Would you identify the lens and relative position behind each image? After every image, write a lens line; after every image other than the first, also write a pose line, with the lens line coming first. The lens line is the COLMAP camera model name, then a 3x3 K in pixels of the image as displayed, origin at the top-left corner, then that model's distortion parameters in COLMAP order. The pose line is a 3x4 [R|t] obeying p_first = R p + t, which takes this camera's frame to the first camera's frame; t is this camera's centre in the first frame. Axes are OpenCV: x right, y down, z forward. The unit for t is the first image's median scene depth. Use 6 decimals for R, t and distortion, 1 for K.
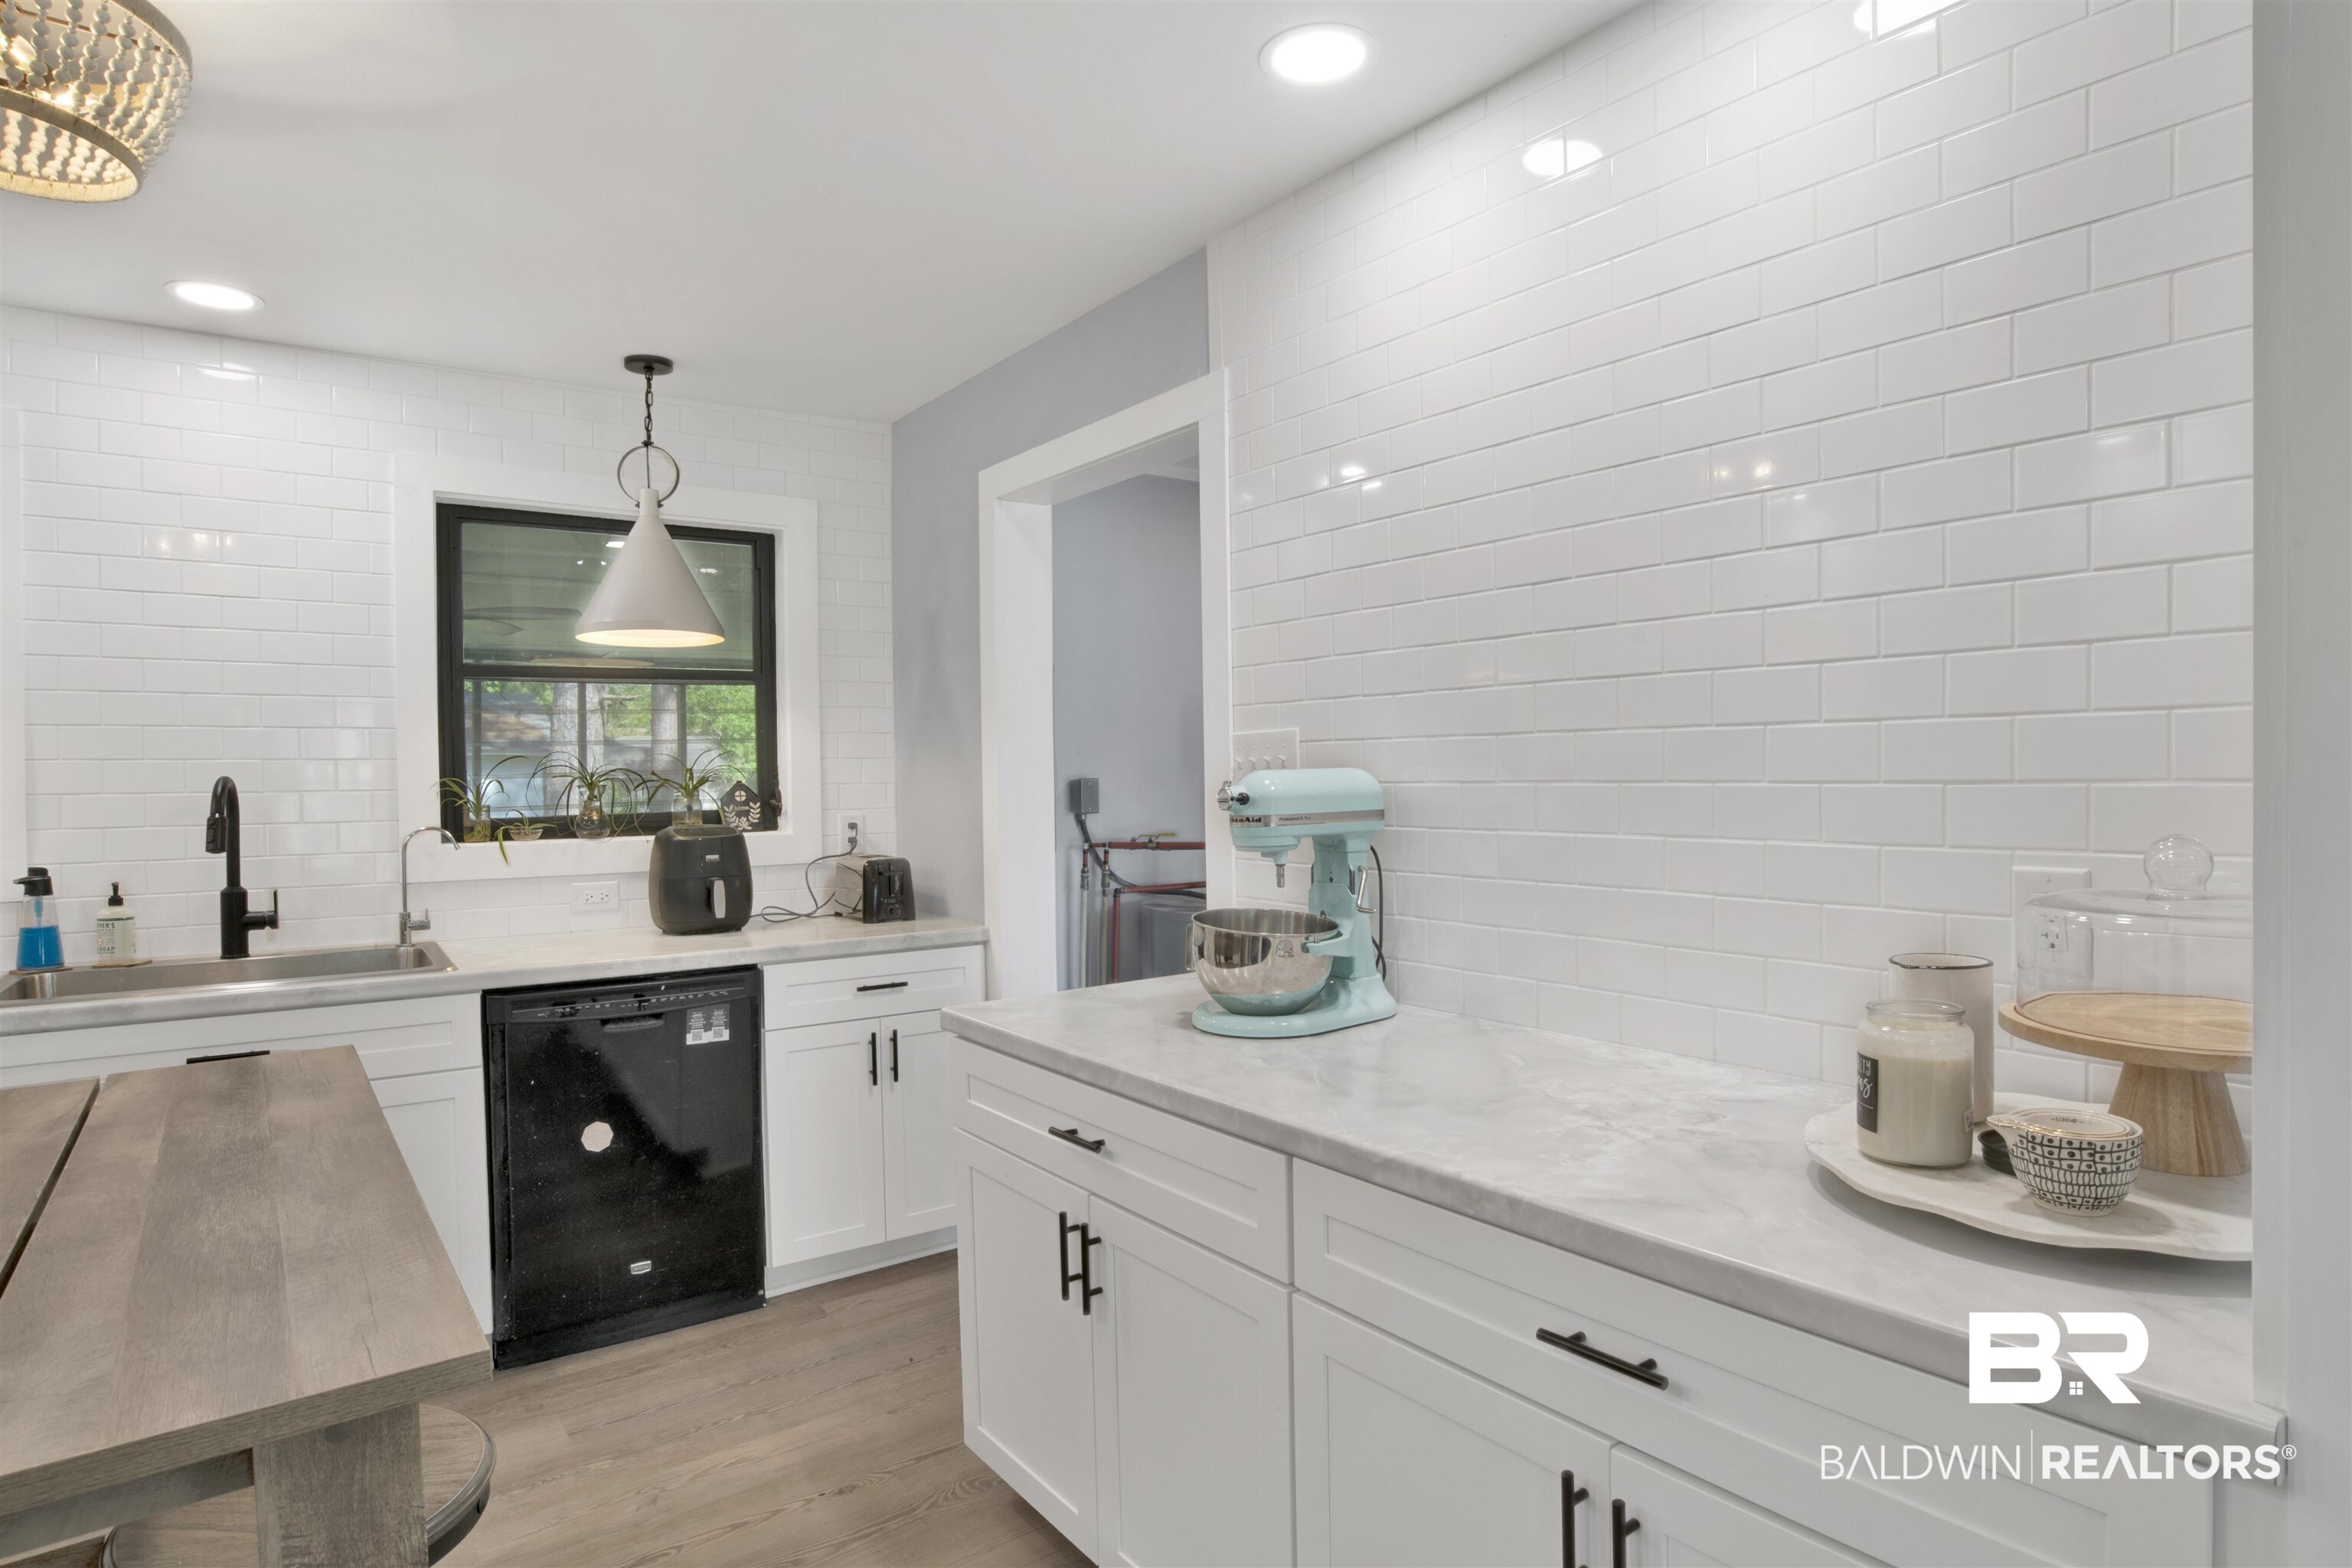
lens RADIAL K [[1261.7, 0, 1170.4], [0, 1261.7, 797.0], [0, 0, 1]] dist [-0.062398, 0.018519]
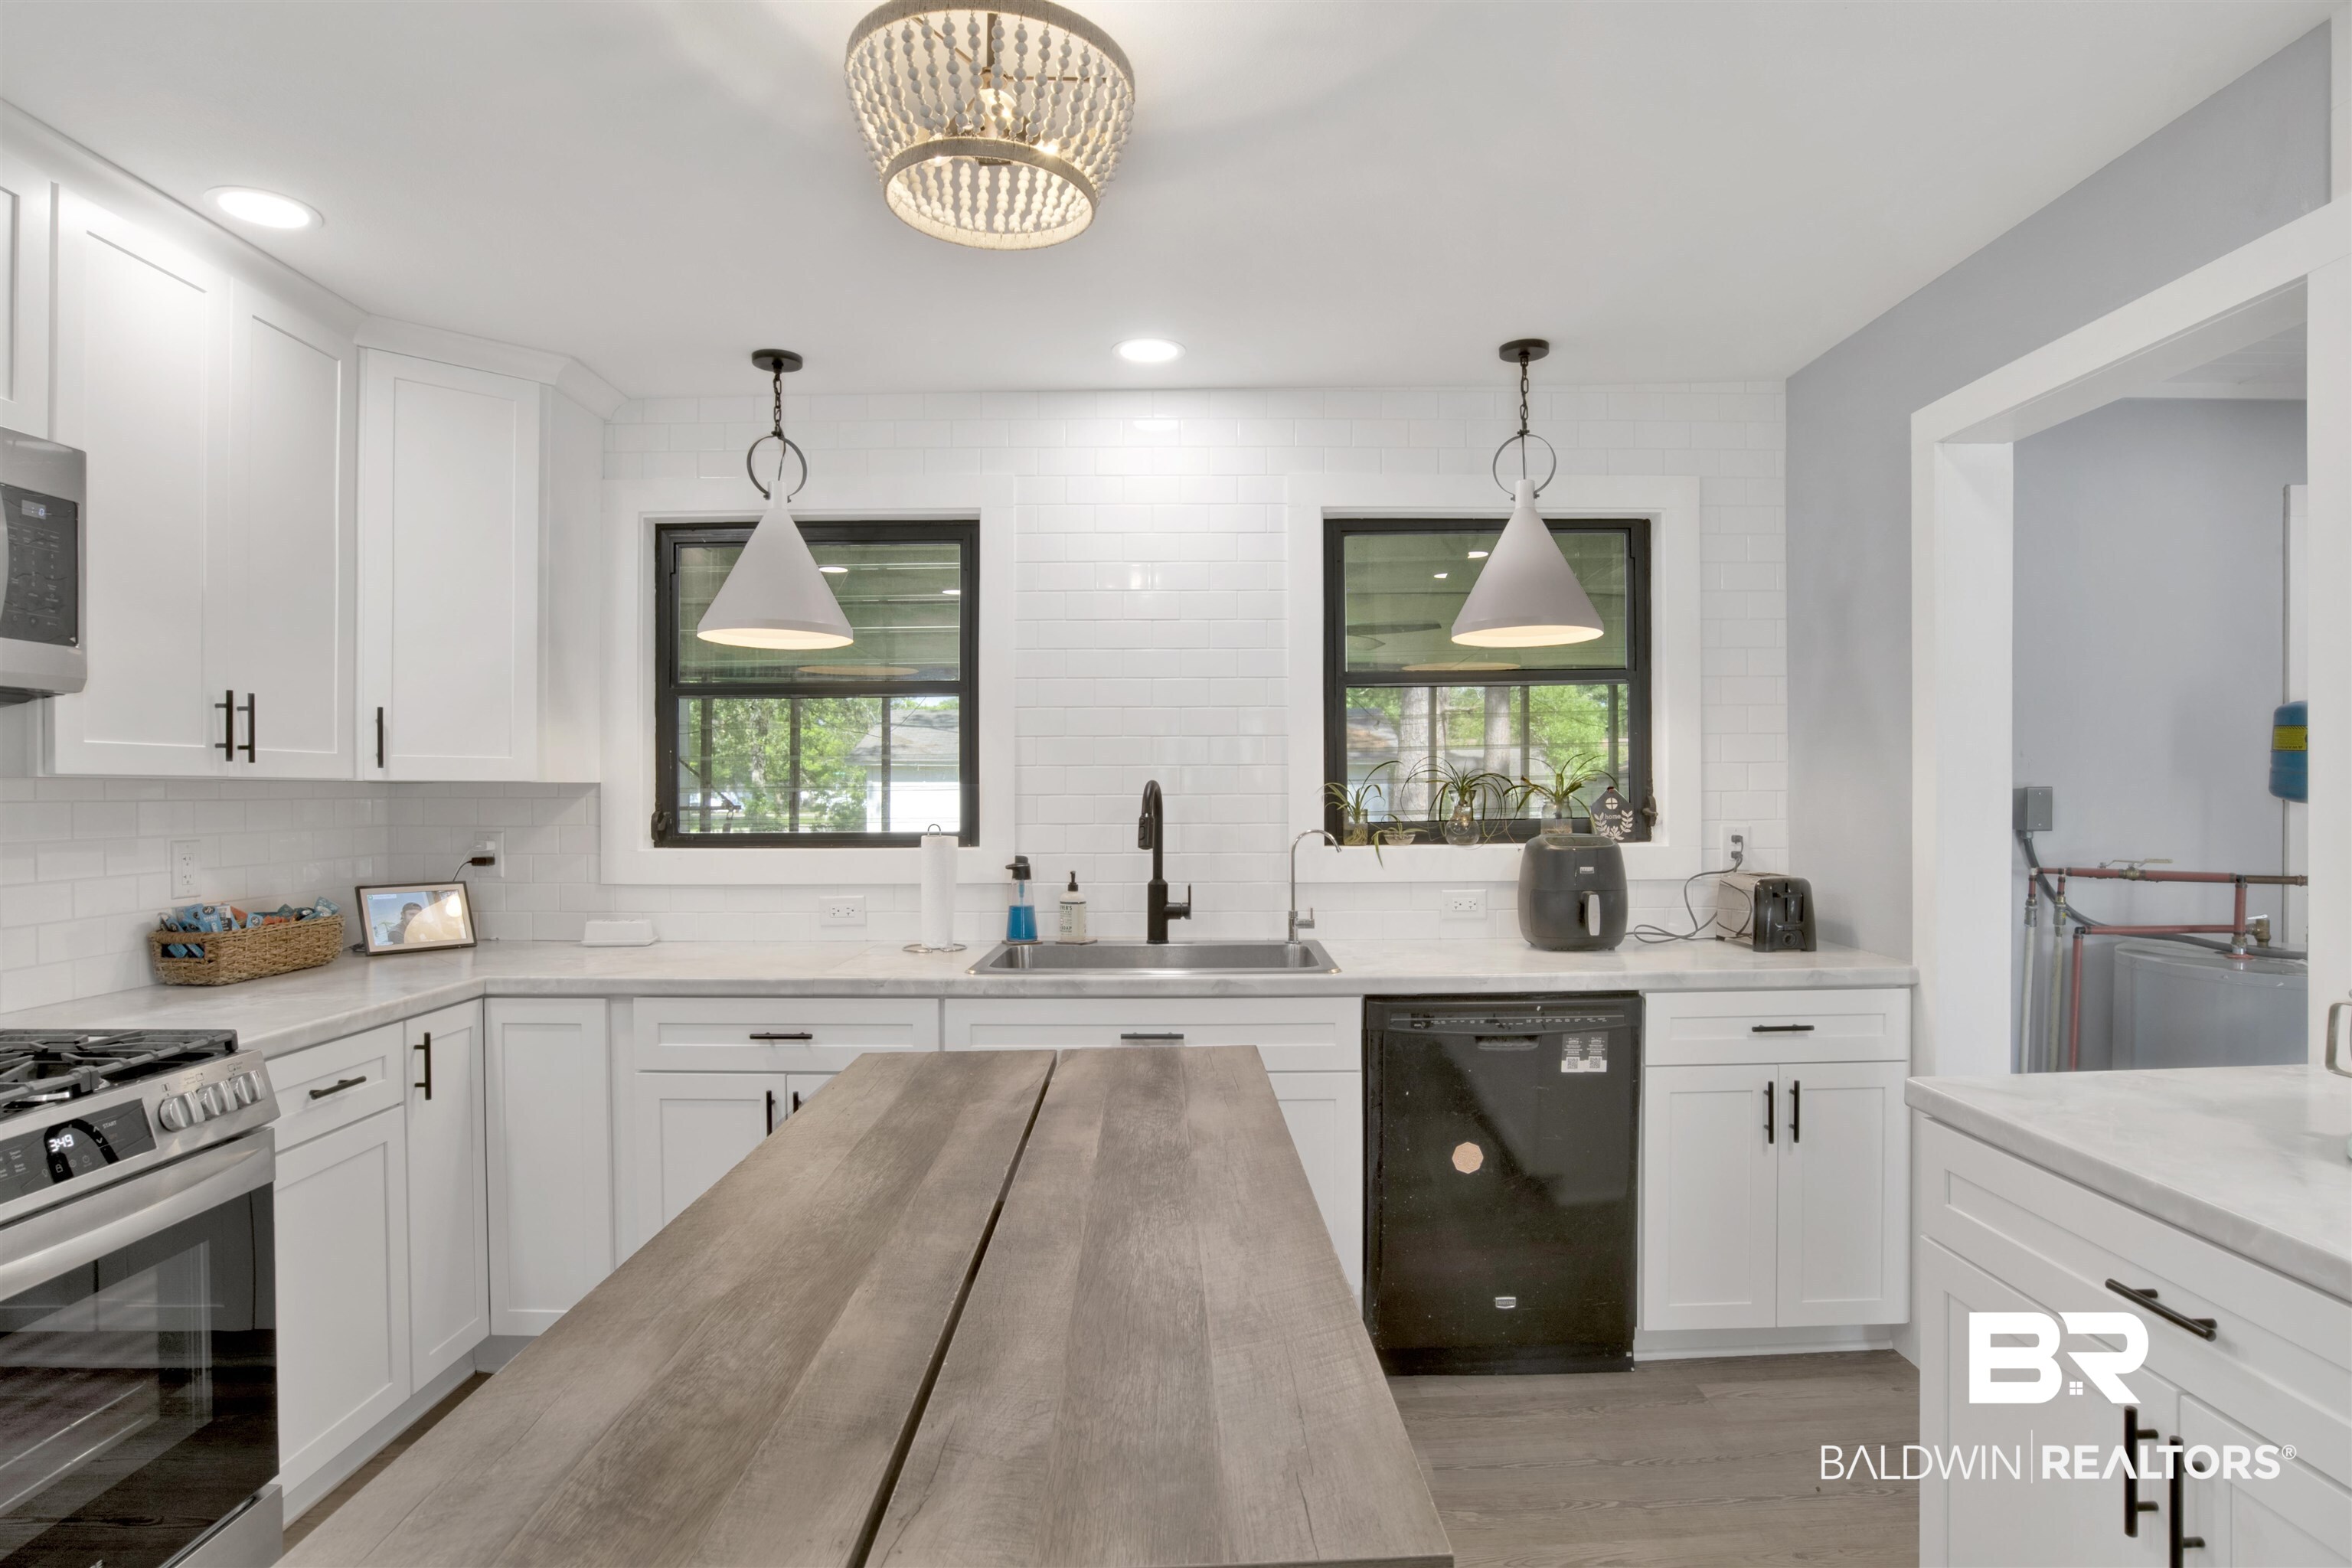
lens RADIAL K [[1246.9, 0, 1198.4], [0, 1246.9, 783.2], [0, 0, 1]] dist [-0.074755, 0.030500]
pose [[0.815421, 0.003891, -0.578856, -0.074506], [-0.013714, 0.999827, -0.012598, -0.000437], [0.578706, 0.018211, 0.815333, 0.088999]]
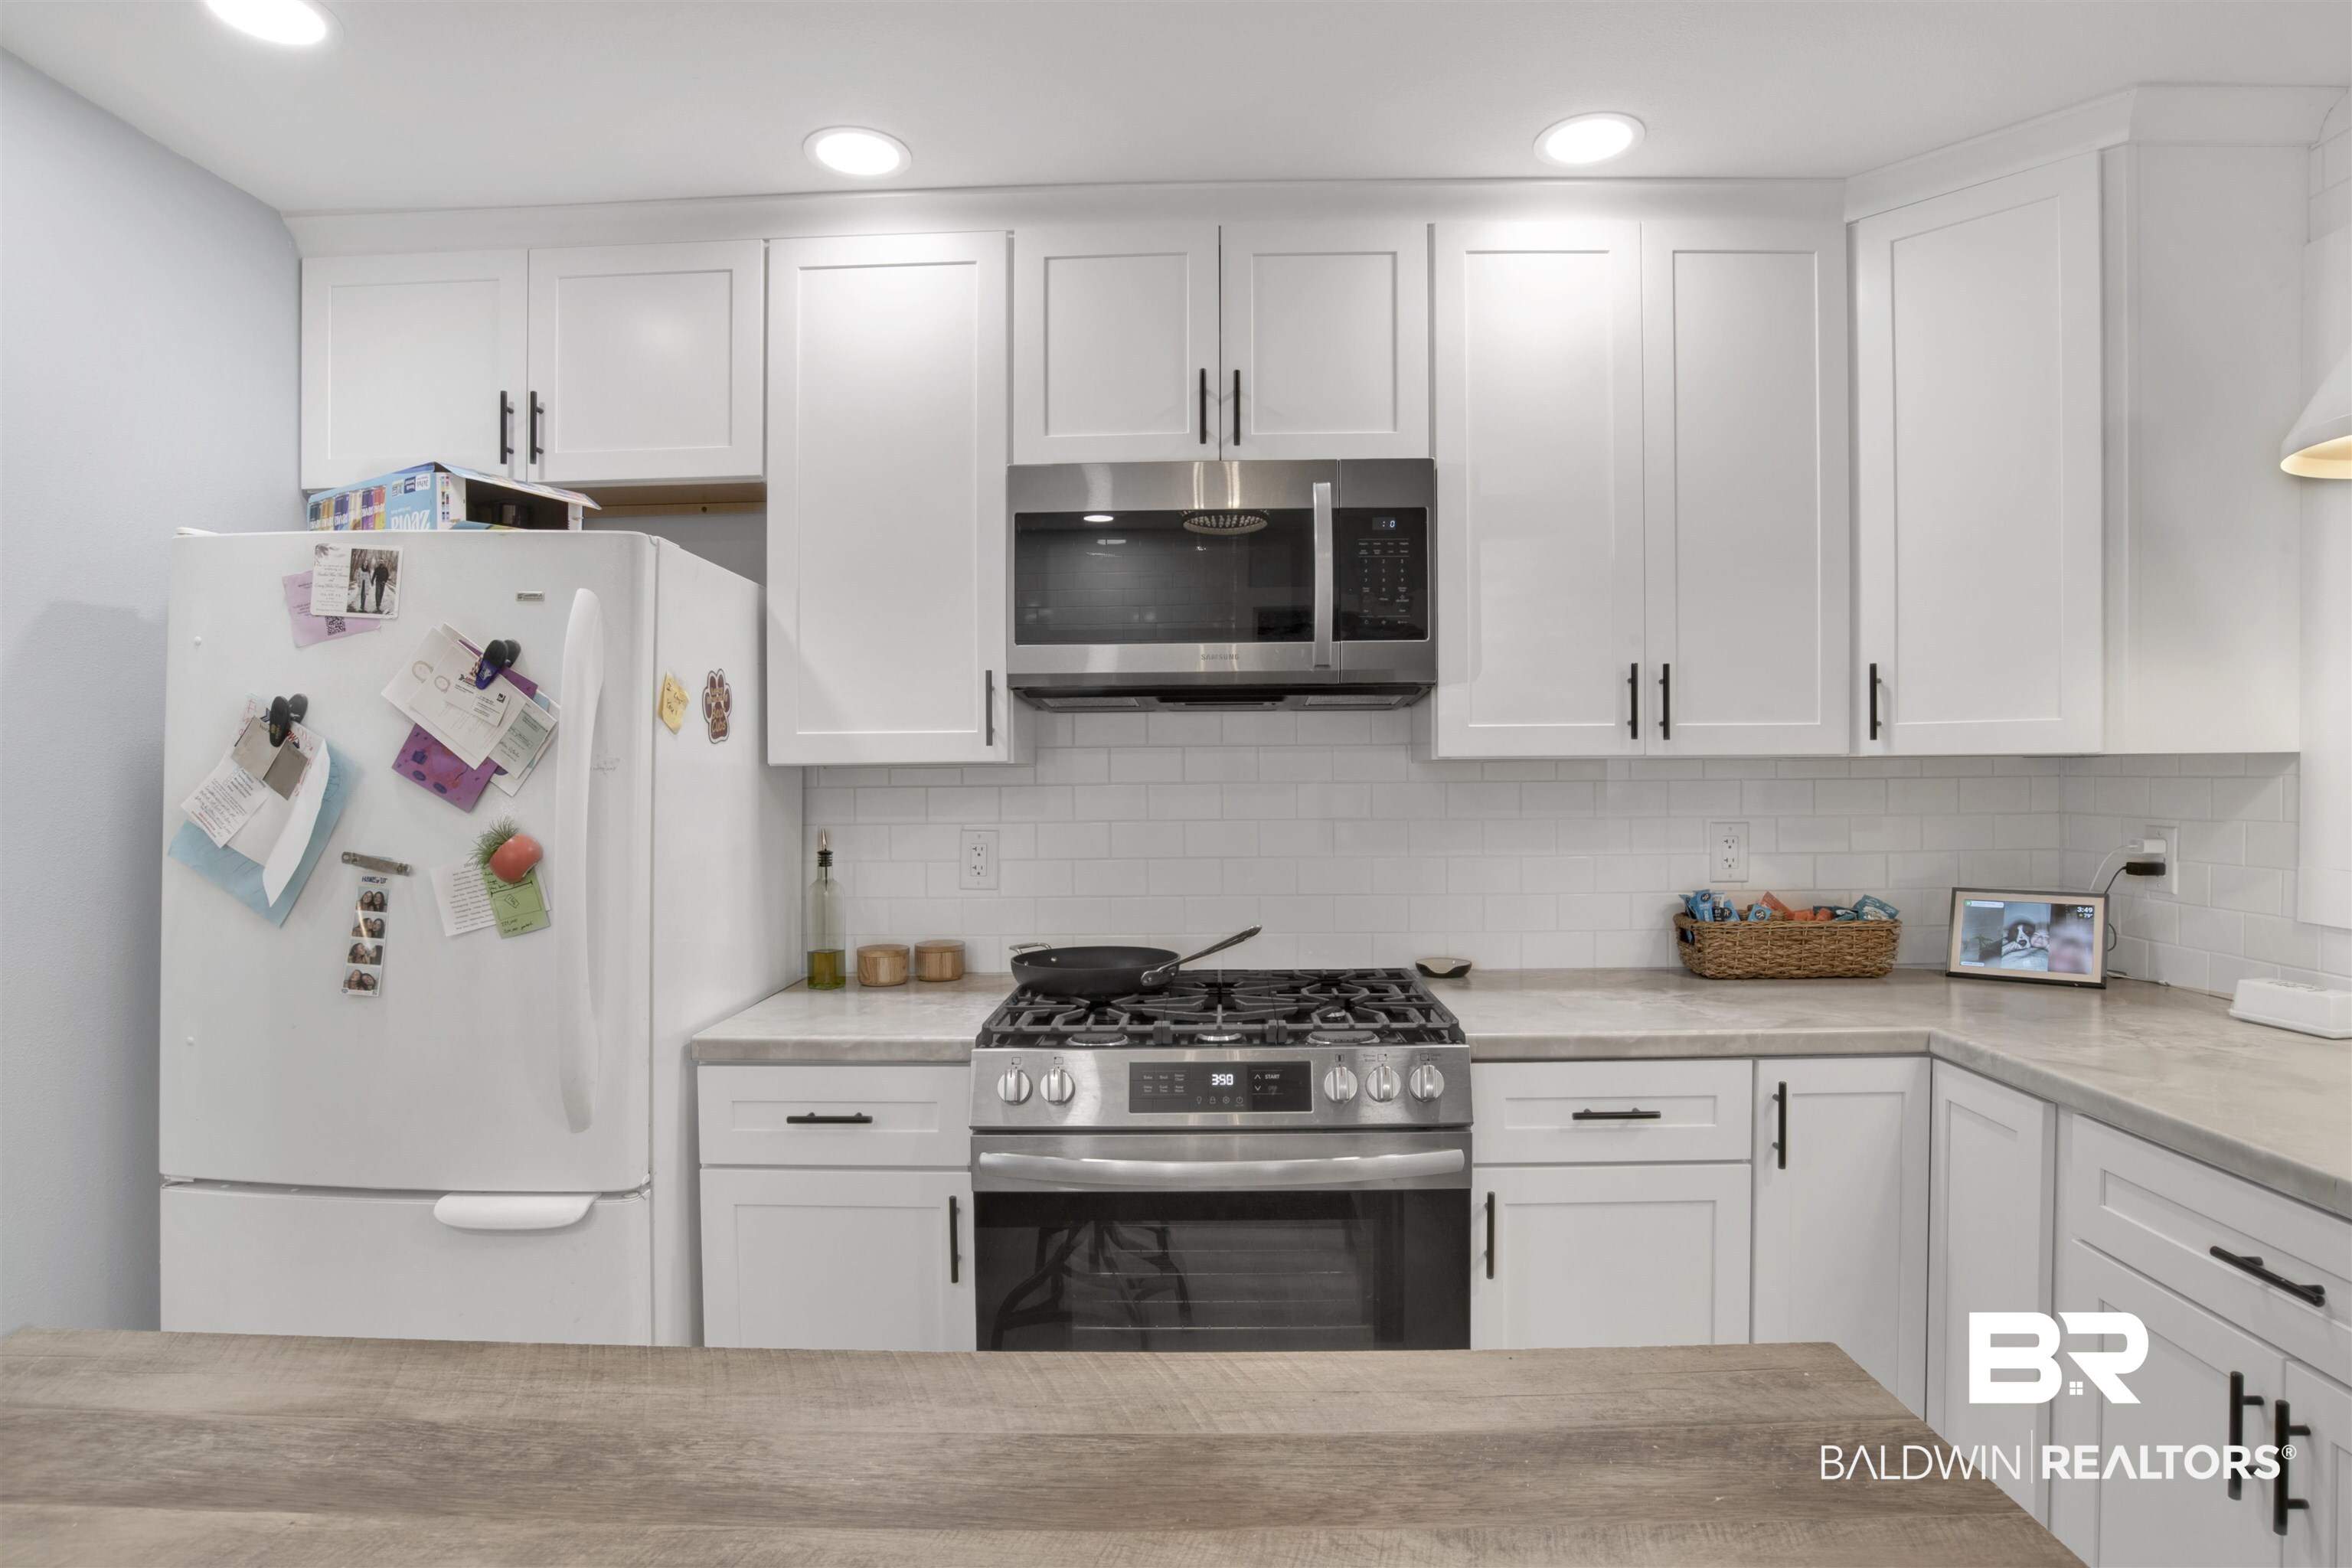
lens RADIAL K [[1246.9, 0, 1198.4], [0, 1246.9, 783.2], [0, 0, 1]] dist [-0.074755, 0.030500]
pose [[-0.608352, 0.020556, -0.793401, -0.252256], [0.001157, 0.999686, 0.025013, -0.007117], [0.793666, 0.014299, -0.608186, 0.530670]]
